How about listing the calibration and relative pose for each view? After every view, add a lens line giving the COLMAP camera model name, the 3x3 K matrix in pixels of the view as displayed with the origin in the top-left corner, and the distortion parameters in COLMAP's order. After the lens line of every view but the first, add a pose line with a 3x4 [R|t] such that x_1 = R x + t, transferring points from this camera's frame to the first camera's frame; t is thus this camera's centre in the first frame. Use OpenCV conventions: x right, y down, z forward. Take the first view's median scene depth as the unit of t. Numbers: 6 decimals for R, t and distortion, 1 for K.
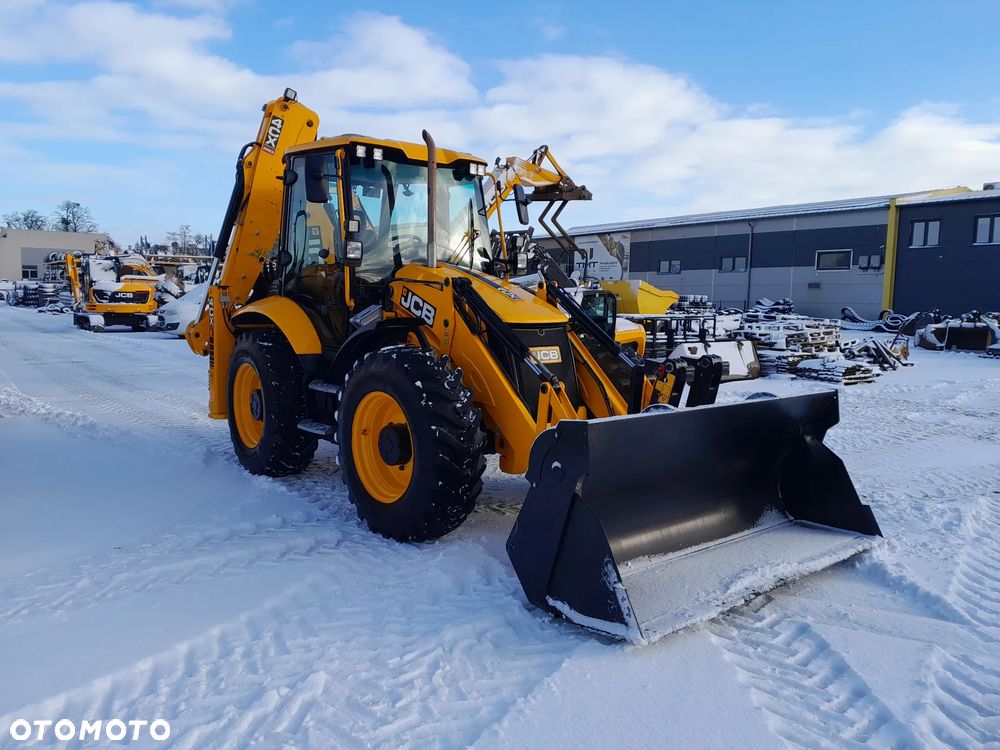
lens RADIAL K [[761.6, 0, 504.7], [0, 761.6, 382.5], [0, 0, 1]] dist [0.073498, -0.121475]
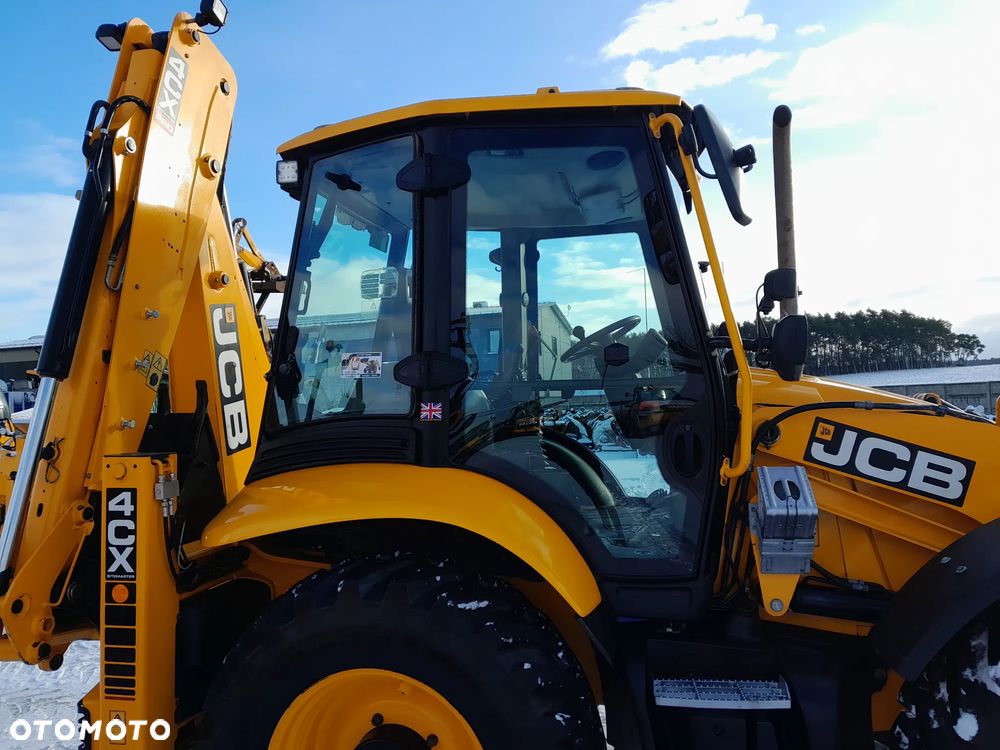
lens RADIAL K [[764.5, 0, 508.5], [0, 764.5, 388.0], [0, 0, 1]] dist [0.095709, -0.126790]
pose [[0.782478, -0.037407, 0.621553, -0.582108], [0.122285, 0.987987, -0.094485, -0.127221], [-0.610552, 0.149939, 0.777653, 0.774183]]
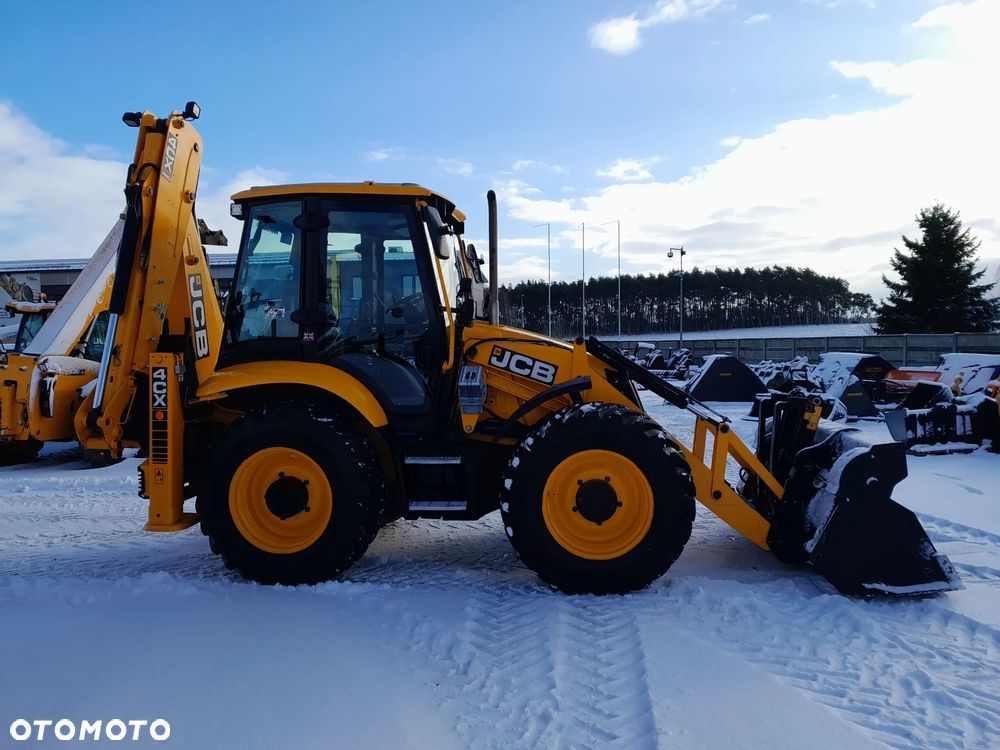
lens RADIAL K [[761.6, 0, 504.7], [0, 761.6, 382.5], [0, 0, 1]] dist [0.073498, -0.121475]
pose [[0.718193, -0.060301, 0.693226, -0.828461], [0.101450, 0.994667, -0.018582, -0.061568], [-0.688409, 0.083673, 0.720480, 0.301012]]
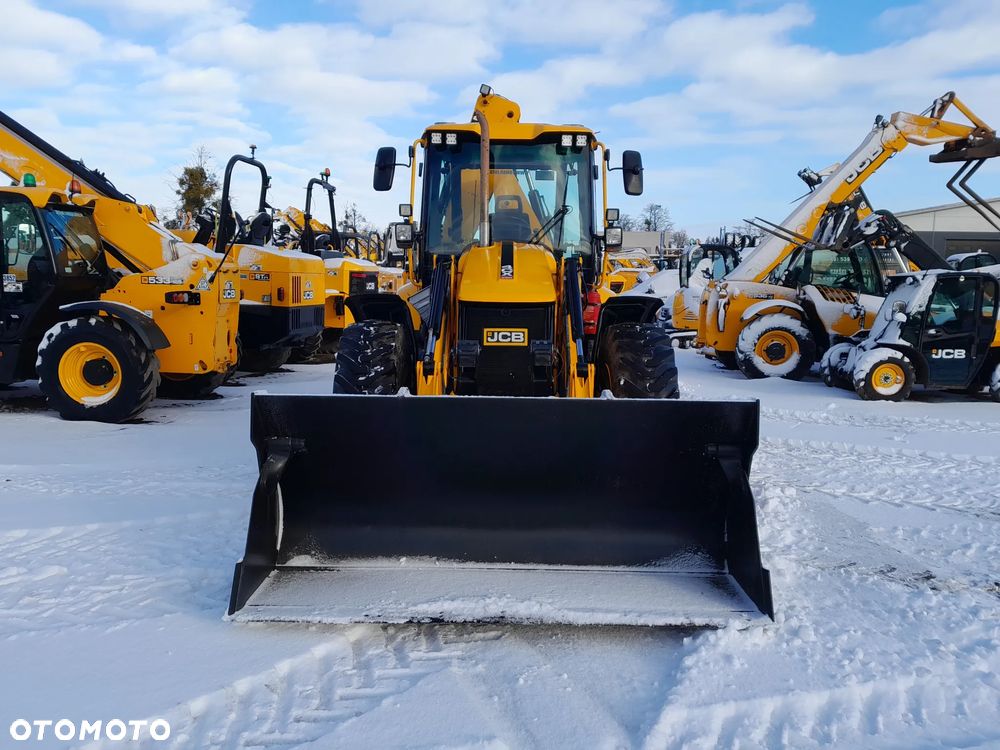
lens RADIAL K [[761.6, 0, 504.7], [0, 761.6, 382.5], [0, 0, 1]] dist [0.073498, -0.121475]
pose [[0.768319, 0.079833, -0.635069, 0.609842], [-0.073060, 0.996645, 0.036896, -0.013982], [0.635883, 0.018051, 0.771574, 0.268120]]
